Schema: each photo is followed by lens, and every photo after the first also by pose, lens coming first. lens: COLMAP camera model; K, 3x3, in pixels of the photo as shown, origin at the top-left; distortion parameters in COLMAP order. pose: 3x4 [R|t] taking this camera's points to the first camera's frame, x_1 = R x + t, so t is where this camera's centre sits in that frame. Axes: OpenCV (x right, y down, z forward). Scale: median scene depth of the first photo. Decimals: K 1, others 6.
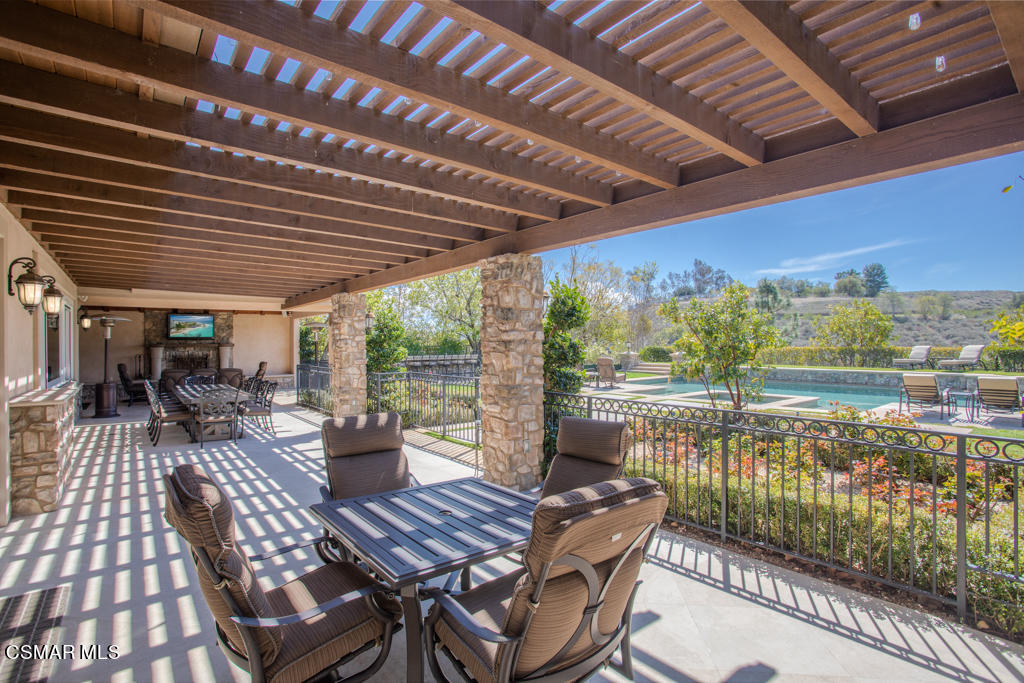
lens RADIAL K [[498.0, 0, 506.1], [0, 498.0, 340.3], [0, 0, 1]] dist [-0.077342, 0.036399]
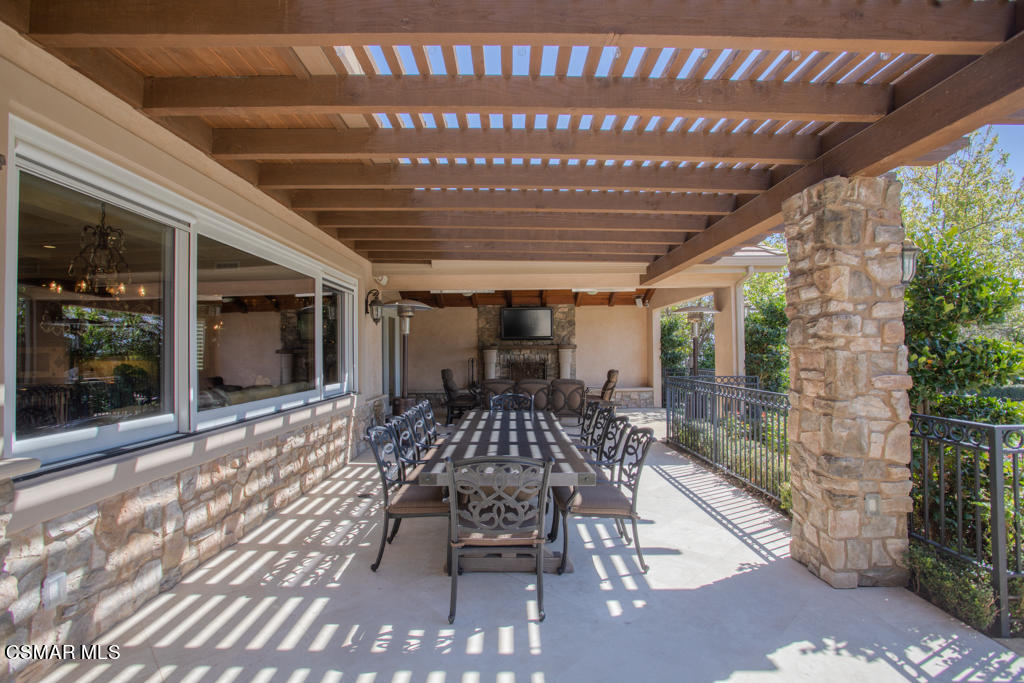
lens RADIAL K [[498.0, 0, 506.1], [0, 498.0, 340.3], [0, 0, 1]] dist [-0.077342, 0.036399]
pose [[0.784240, -0.013701, -0.620306, -0.183119], [0.005441, 0.999870, -0.015205, 0.012098], [0.620433, 0.008550, 0.784213, 0.364216]]
